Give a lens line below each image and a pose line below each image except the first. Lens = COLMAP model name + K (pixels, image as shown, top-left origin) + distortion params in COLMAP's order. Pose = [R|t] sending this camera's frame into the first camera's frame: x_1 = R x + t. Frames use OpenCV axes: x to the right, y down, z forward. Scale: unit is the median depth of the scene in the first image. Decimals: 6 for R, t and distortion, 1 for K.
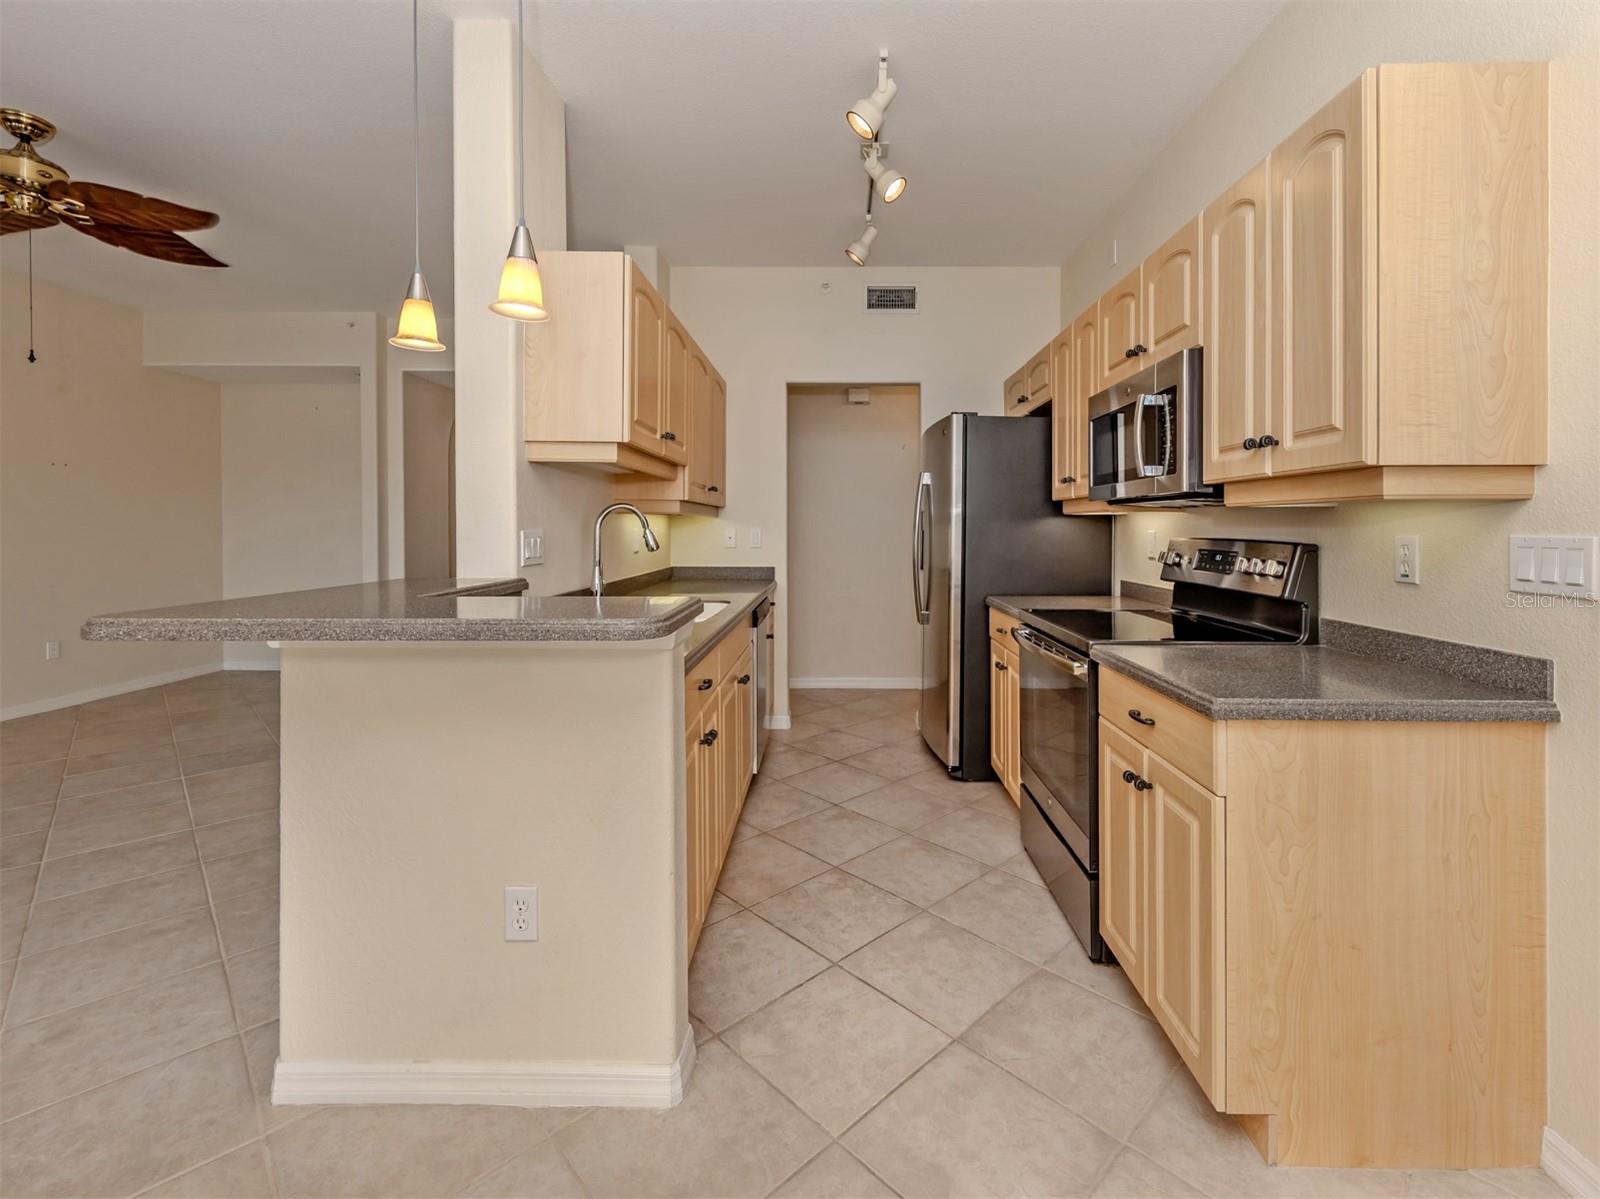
lens RADIAL K [[695.8, 0, 848.4], [0, 695.8, 502.3], [0, 0, 1]] dist [0.002130, 0.000181]
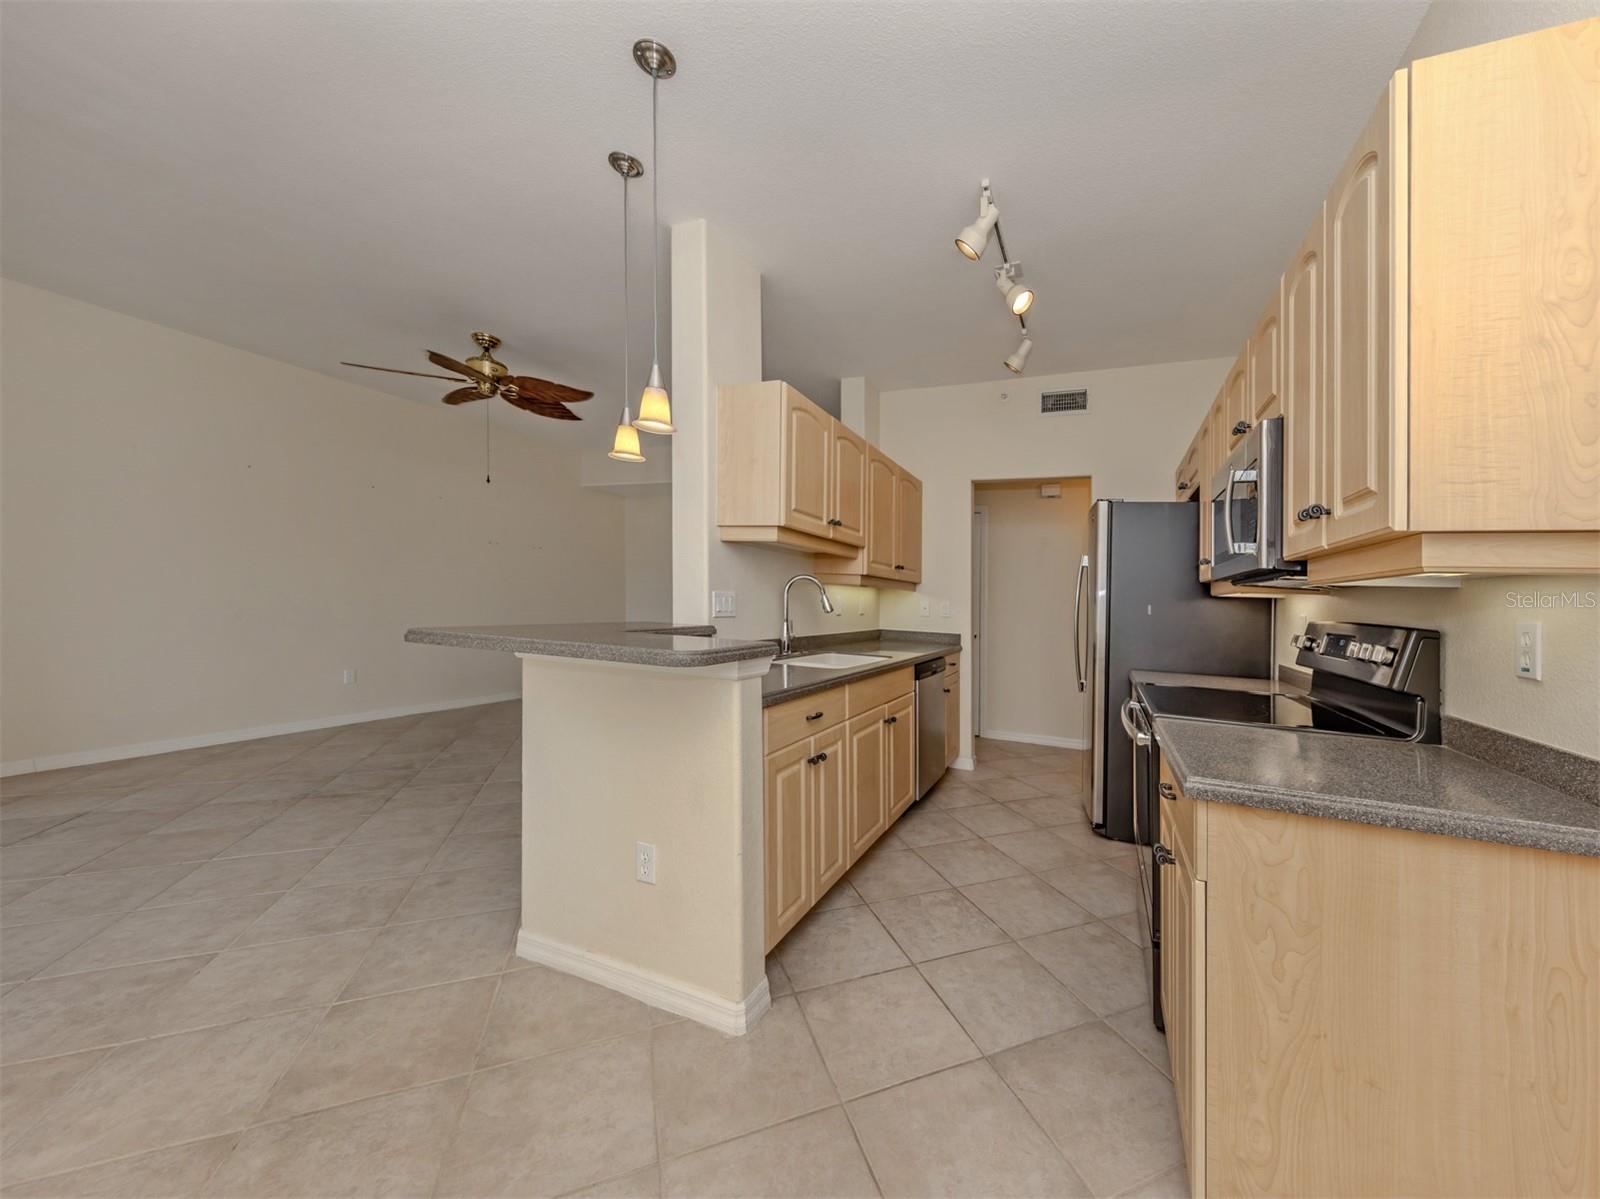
lens RADIAL K [[568.8, 0, 885.7], [0, 568.8, 583.5], [0, 0, 1]] dist [0.003775, -0.000182]
pose [[0.936760, 0.024139, -0.349139, 0.199073], [-0.025170, 0.999682, 0.001582, 0.012899], [0.349066, 0.007306, 0.937070, 0.057296]]
